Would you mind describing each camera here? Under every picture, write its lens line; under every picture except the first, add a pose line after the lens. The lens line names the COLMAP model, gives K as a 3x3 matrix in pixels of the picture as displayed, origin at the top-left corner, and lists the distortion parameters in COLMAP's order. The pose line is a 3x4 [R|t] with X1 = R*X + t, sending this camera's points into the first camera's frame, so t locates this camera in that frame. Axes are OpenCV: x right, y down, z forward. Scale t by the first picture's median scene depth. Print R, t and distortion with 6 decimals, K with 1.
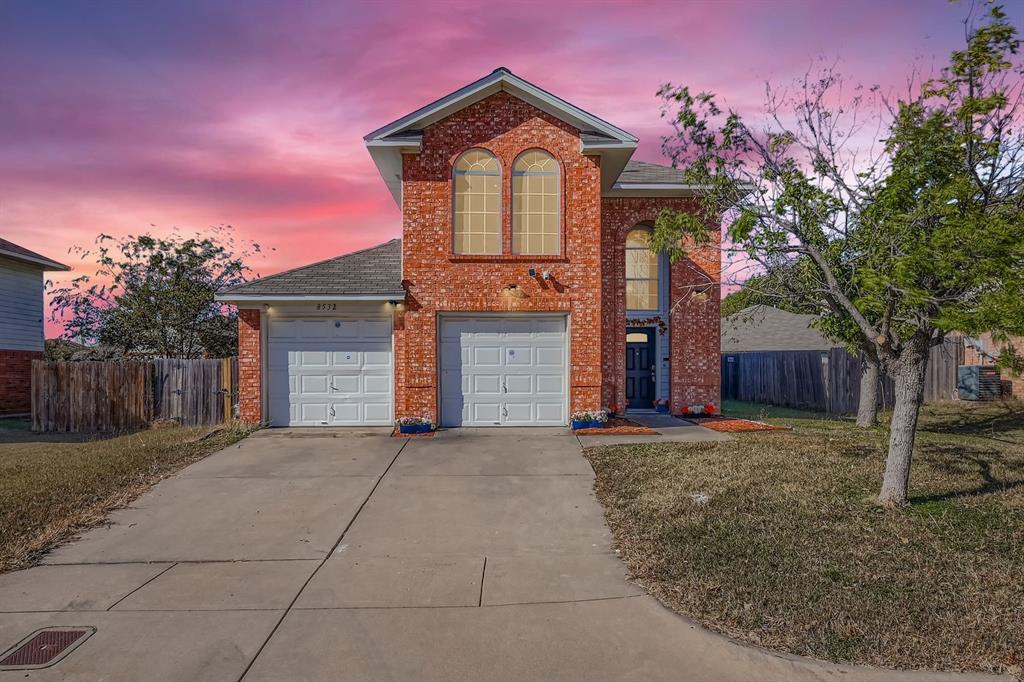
lens RADIAL K [[662.2, 0, 505.7], [0, 662.2, 378.7], [0, 0, 1]] dist [-0.004224, -0.003375]
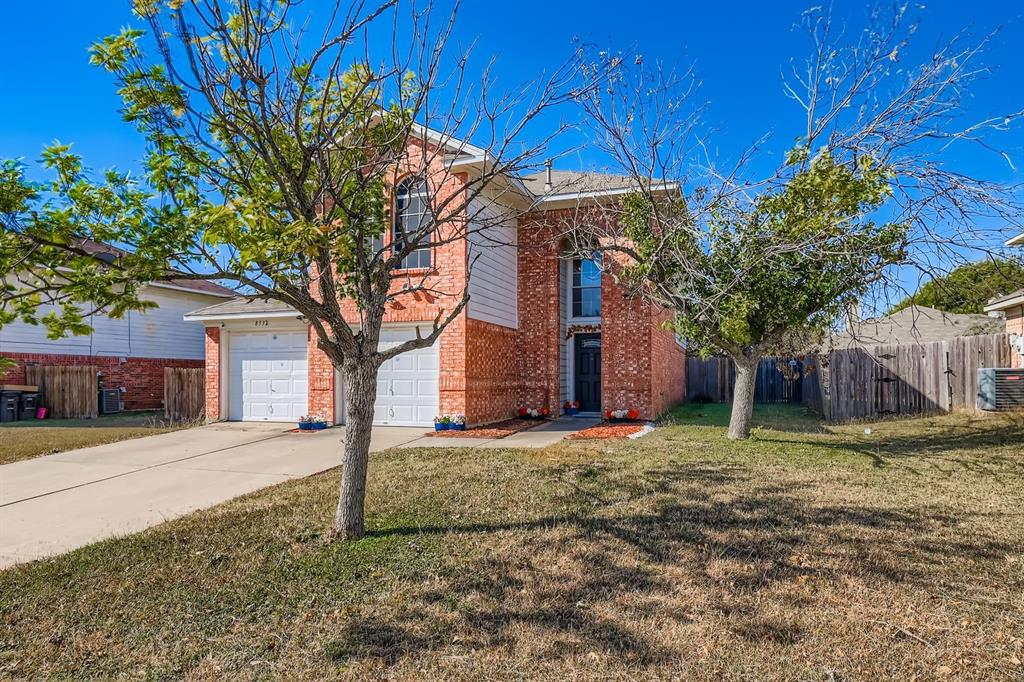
lens RADIAL K [[552.7, 0, 512.8], [0, 552.7, 373.3], [0, 0, 1]] dist [0.000440, 0.000472]
pose [[0.944192, -0.001702, -0.329392, 0.401733], [-0.002563, 0.999918, -0.012515, -0.003916], [0.329387, 0.012660, 0.944110, 0.155185]]
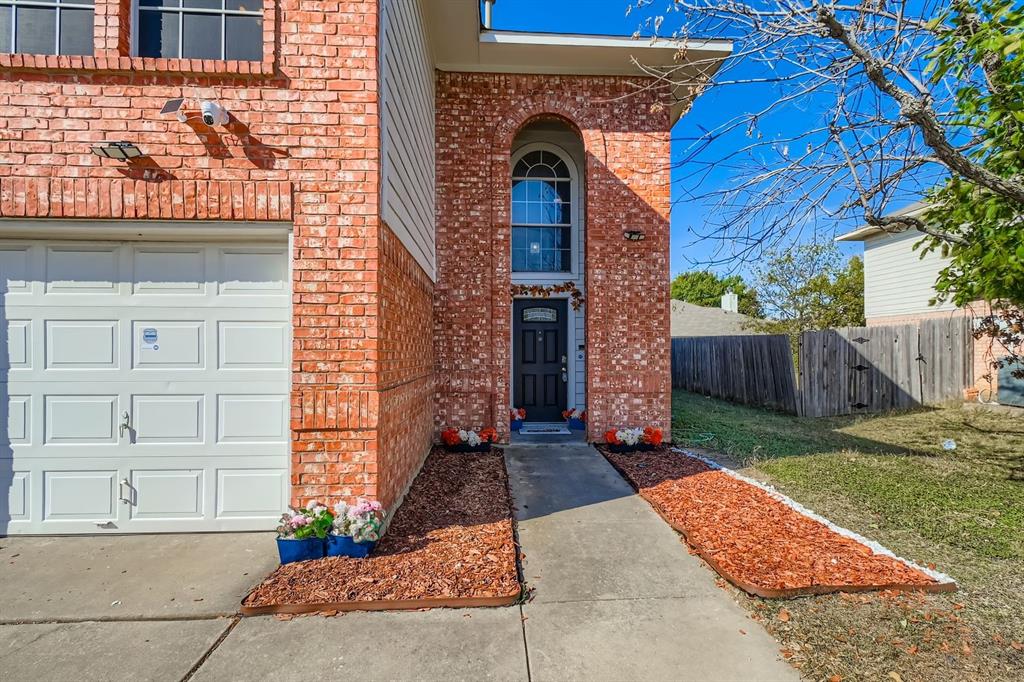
lens RADIAL K [[458.5, 0, 507.0], [0, 458.5, 350.5], [0, 0, 1]] dist [0.002847, 0.000338]
pose [[0.999404, 0.000622, 0.034526, 0.164100], [-0.000216, 0.999931, -0.011769, -0.022509], [-0.034531, 0.011754, 0.999335, 0.594231]]
